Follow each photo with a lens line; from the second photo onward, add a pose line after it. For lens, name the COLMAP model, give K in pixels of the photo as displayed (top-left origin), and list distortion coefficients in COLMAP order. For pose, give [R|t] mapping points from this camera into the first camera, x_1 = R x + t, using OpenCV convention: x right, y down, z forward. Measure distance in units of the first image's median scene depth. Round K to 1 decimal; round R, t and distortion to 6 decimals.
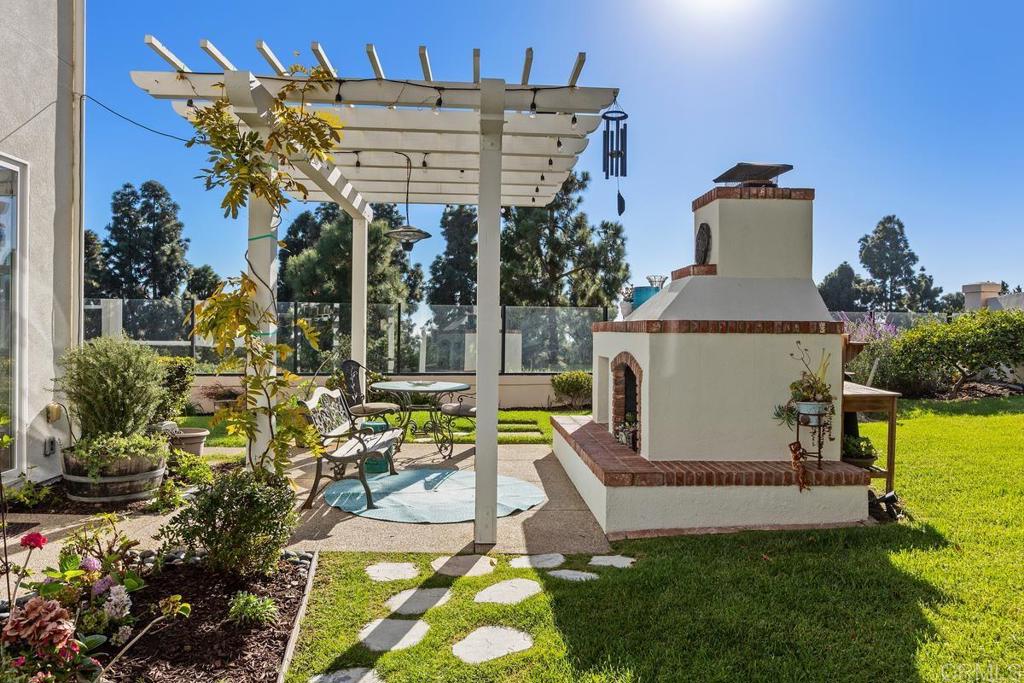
lens RADIAL K [[704.0, 0, 512.0], [0, 704.0, 341.5], [0, 0, 1]] dist [0.004170, -0.000169]
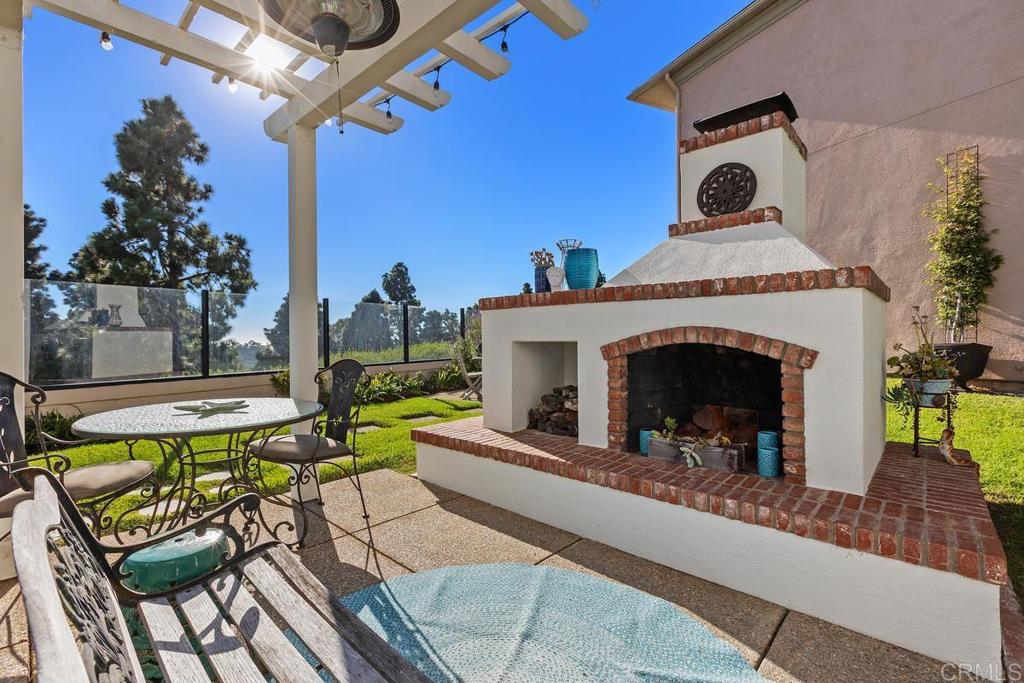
lens RADIAL K [[450.9, 0, 512.0], [0, 450.9, 341.5], [0, 0, 1]] dist [-0.001254, -0.000179]
pose [[0.708101, -0.025203, 0.705661, -0.056969], [0.025931, 0.999617, 0.009682, 0.004808], [-0.705635, 0.011443, 0.708484, 0.183014]]
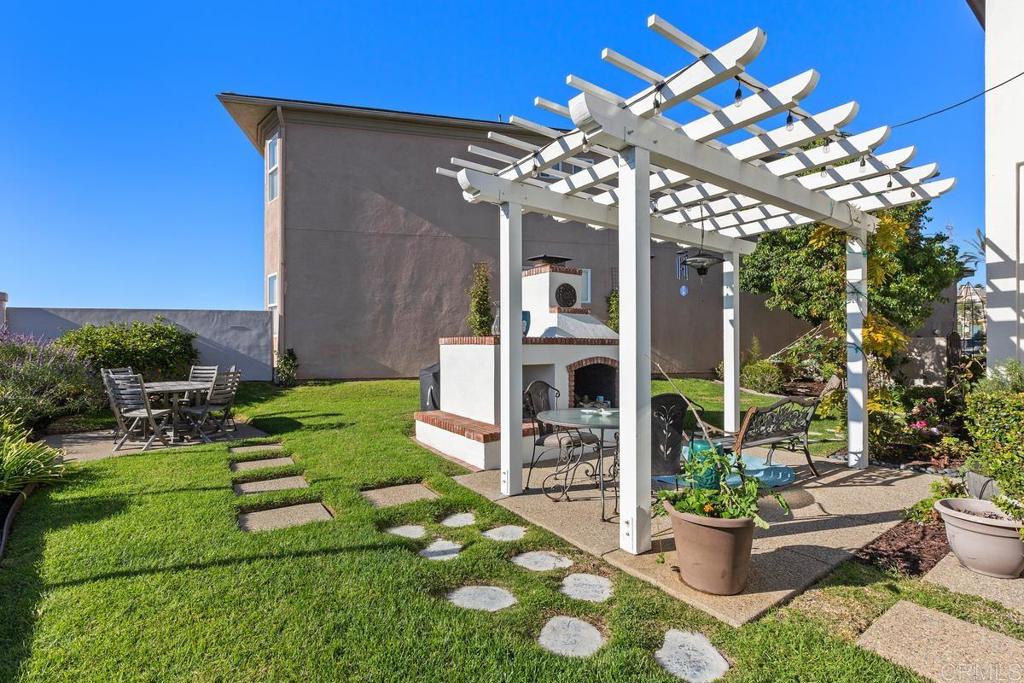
lens RADIAL K [[470.6, 0, 512.0], [0, 470.6, 341.5], [0, 0, 1]] dist [-0.000150, -0.000028]
pose [[-0.530328, -0.006472, 0.847768, -0.148921], [-0.001587, 0.999977, 0.006642, -0.005586], [-0.847791, 0.002177, -0.530326, 0.382871]]
